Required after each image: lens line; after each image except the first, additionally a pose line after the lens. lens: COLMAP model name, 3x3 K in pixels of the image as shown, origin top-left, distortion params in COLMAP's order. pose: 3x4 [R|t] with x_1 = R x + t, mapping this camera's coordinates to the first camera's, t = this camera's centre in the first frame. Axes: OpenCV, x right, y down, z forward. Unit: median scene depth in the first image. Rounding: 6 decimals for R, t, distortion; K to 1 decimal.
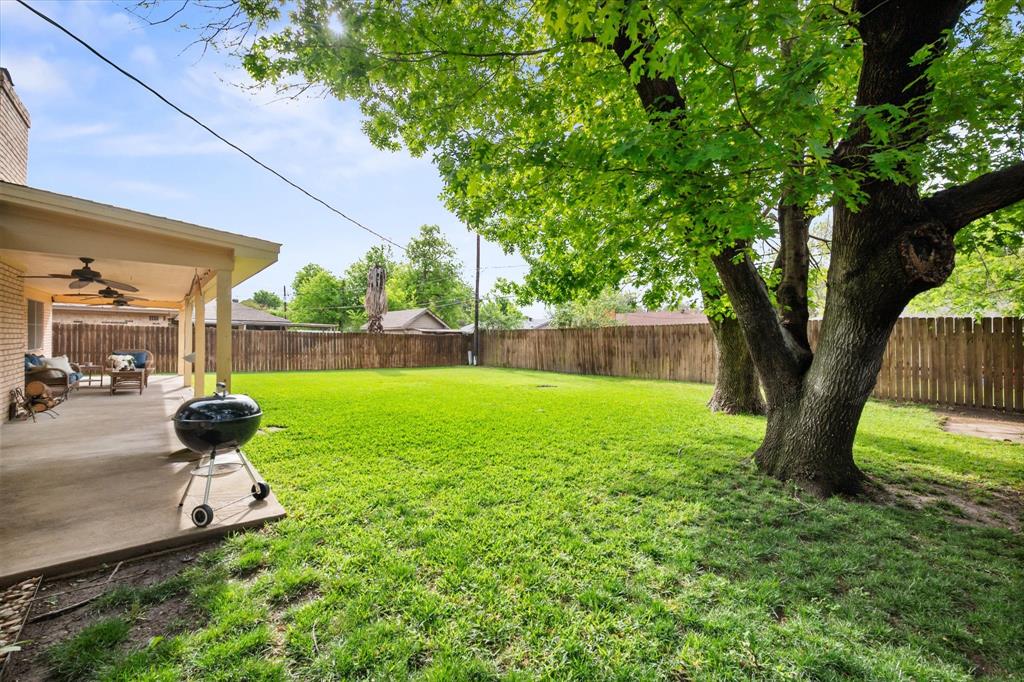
lens RADIAL K [[406.0, 0, 509.7], [0, 406.0, 339.6], [0, 0, 1]] dist [-0.001220, -0.000255]
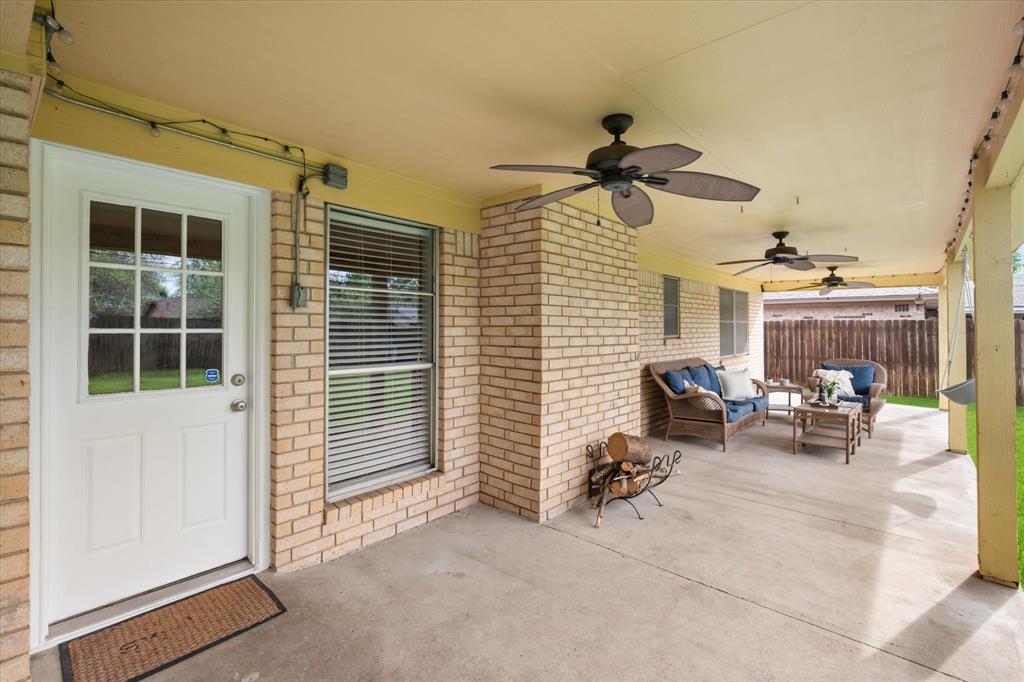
lens RADIAL K [[458.3, 0, 510.6], [0, 458.3, 319.7], [0, 0, 1]] dist [-0.001493, -0.000284]
pose [[0.122048, -0.036028, -0.991870, -0.272290], [-0.001794, 0.999331, -0.036520, -0.006430], [0.992523, 0.006236, 0.121902, 0.349105]]
